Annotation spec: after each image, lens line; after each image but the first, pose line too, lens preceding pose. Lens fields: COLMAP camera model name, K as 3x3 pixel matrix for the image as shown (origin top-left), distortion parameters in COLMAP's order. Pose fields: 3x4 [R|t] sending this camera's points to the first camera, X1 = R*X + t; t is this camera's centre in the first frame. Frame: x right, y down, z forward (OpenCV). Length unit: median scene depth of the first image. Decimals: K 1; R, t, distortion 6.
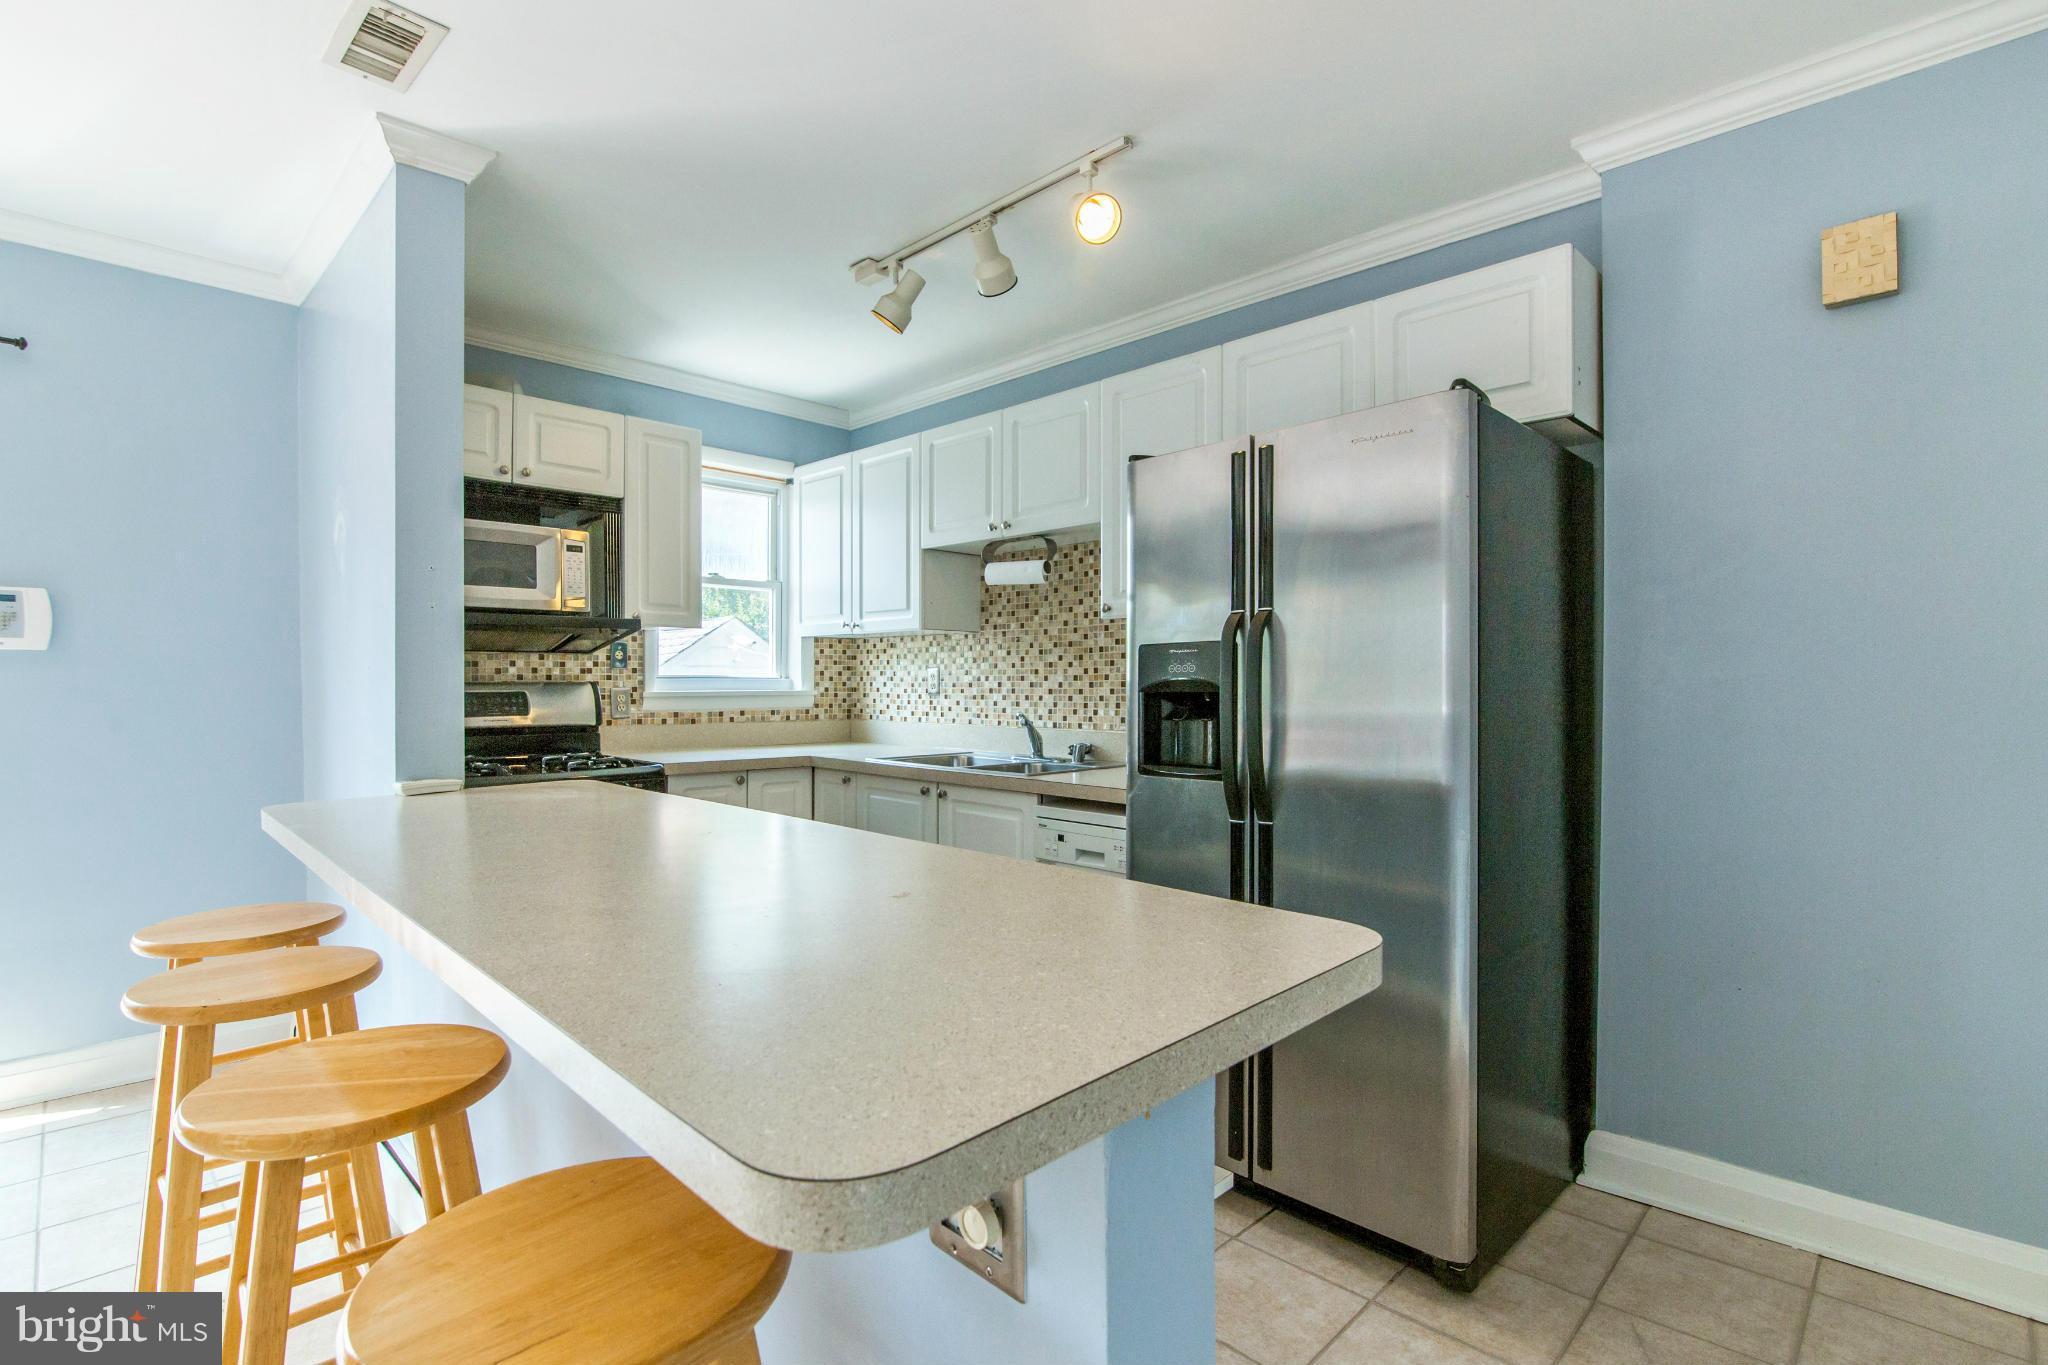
lens RADIAL K [[950.8, 0, 1026.3], [0, 950.8, 695.7], [0, 0, 1]] dist [-0.014517, 0.003335]
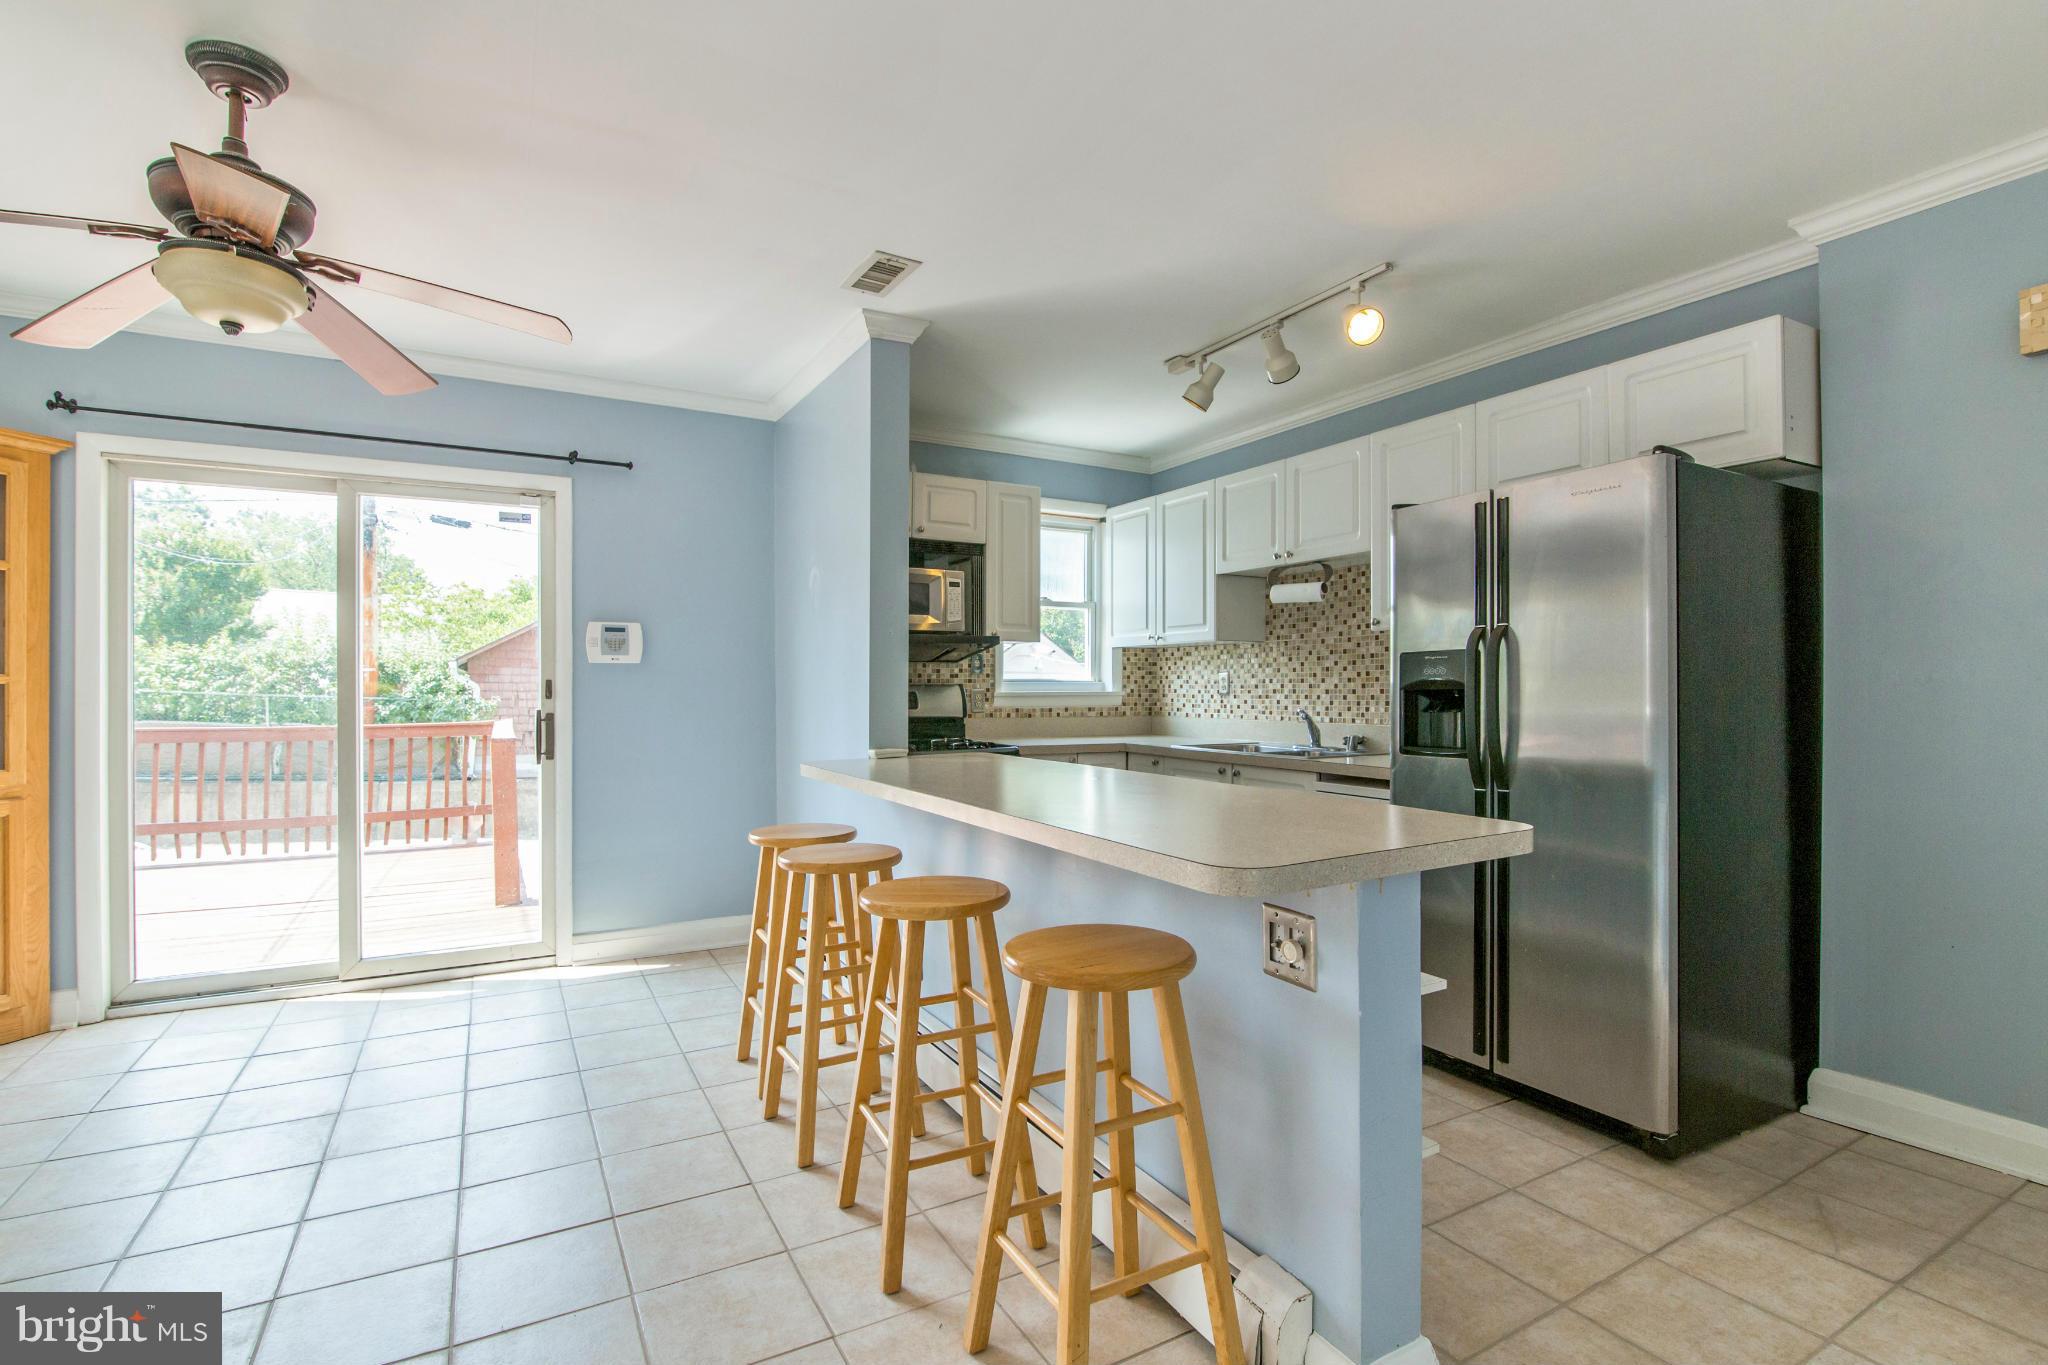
lens RADIAL K [[950.8, 0, 1032.5], [0, 950.8, 687.2], [0, 0, 1]] dist [-0.014517, 0.003335]
pose [[0.962484, -0.000838, -0.271335, -0.007190], [-0.003204, 0.999890, -0.014452, 0.008284], [0.271318, 0.014779, 0.962376, -0.238480]]
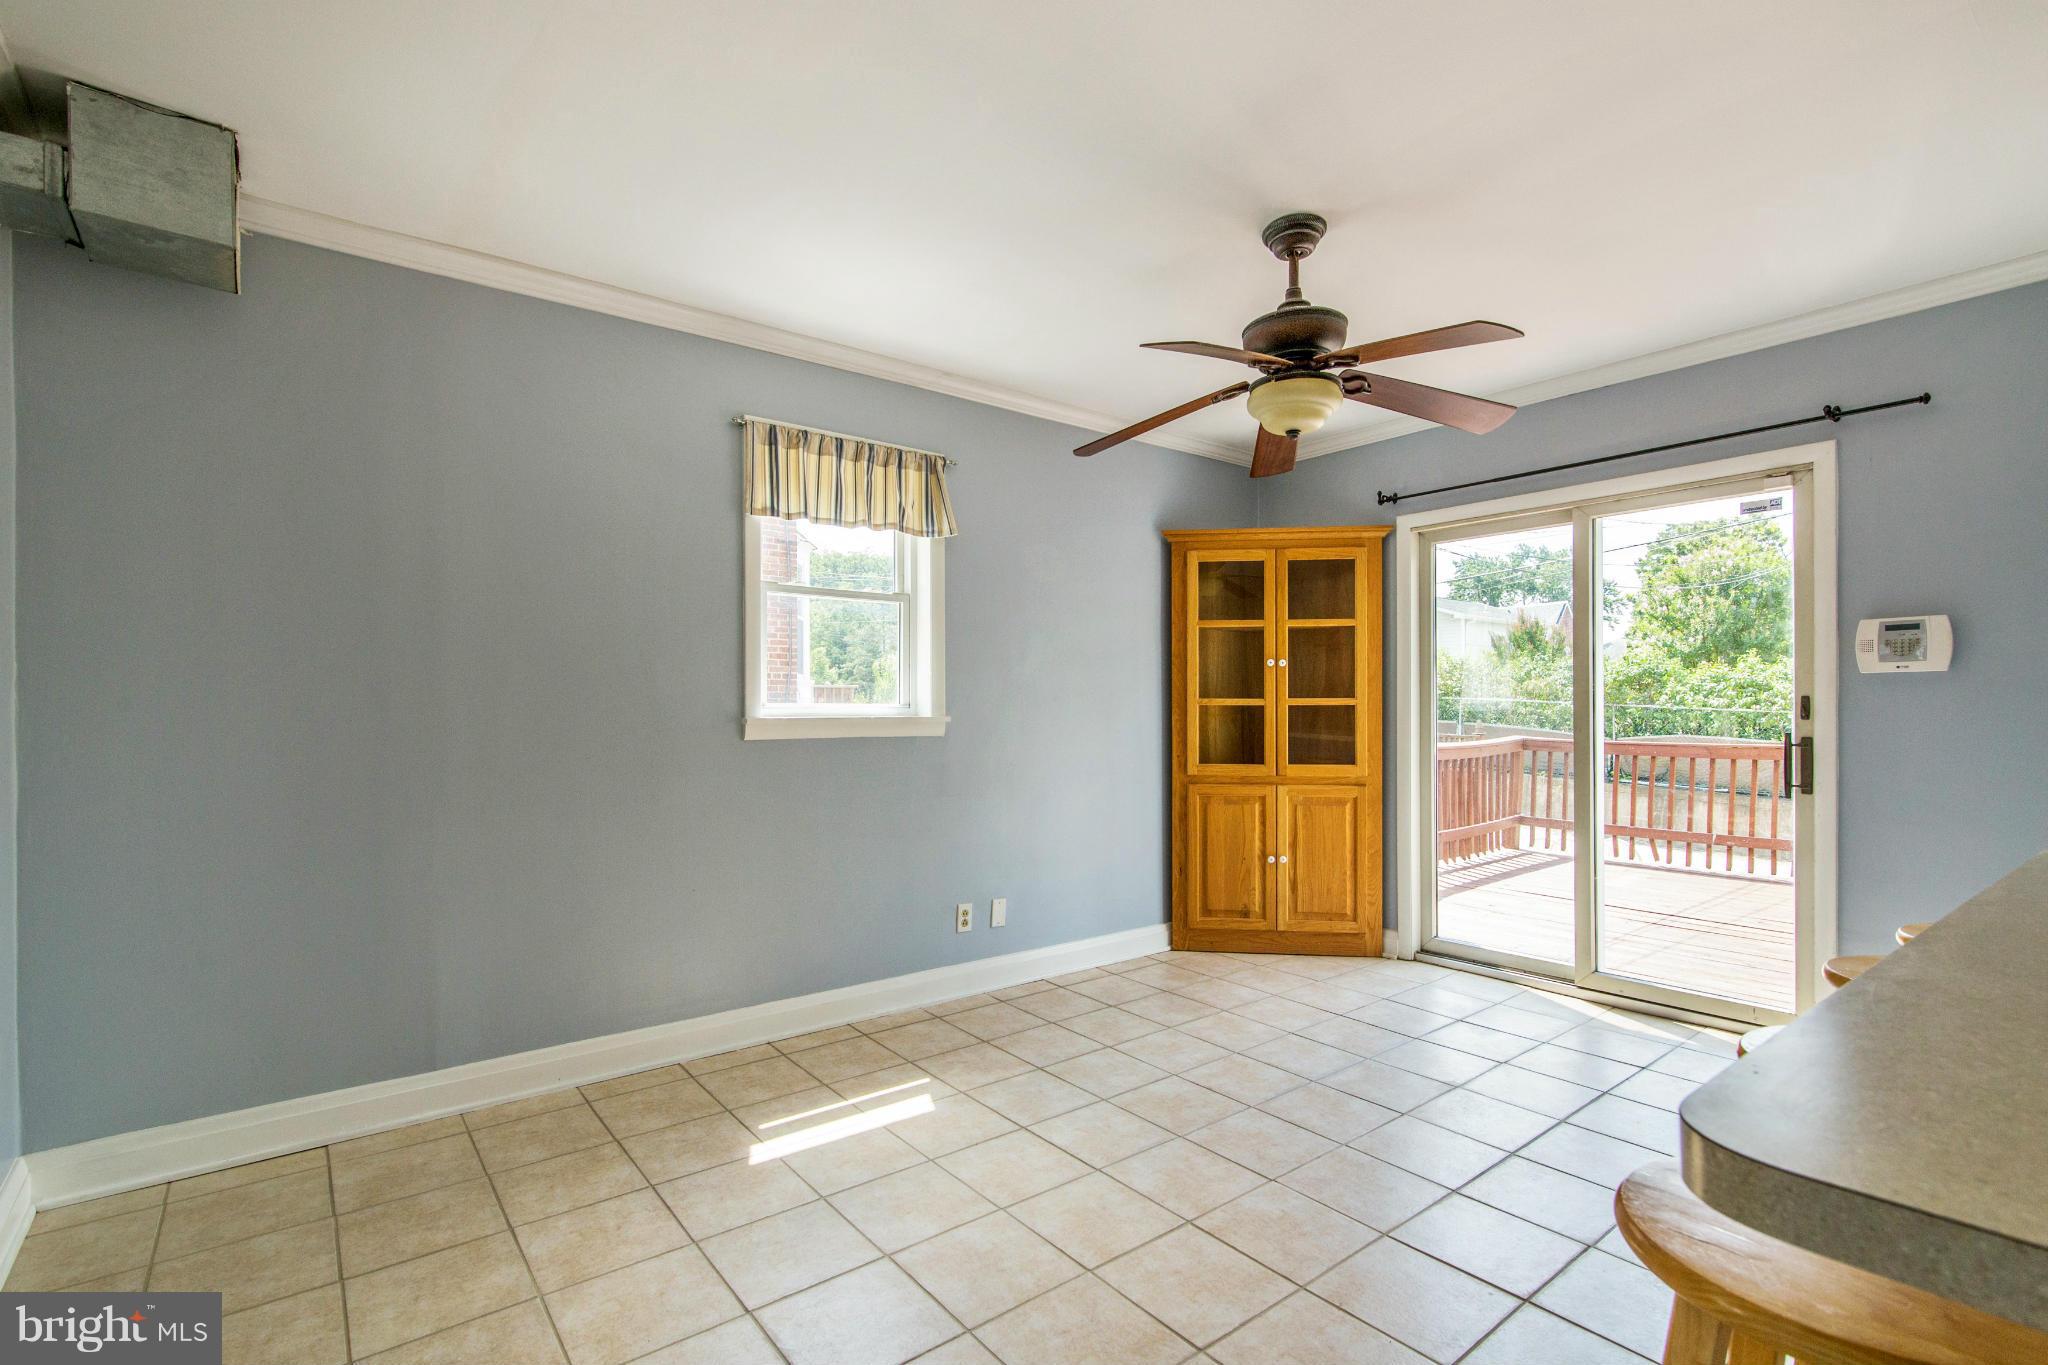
lens RADIAL K [[950.8, 0, 1012.5], [0, 950.8, 710.6], [0, 0, 1]] dist [-0.014517, 0.003335]
pose [[-0.135694, 0.002595, -0.990747, 0.140801], [-0.008640, 0.999955, 0.003803, 0.002490], [0.990713, 0.009076, -0.135666, 0.047996]]
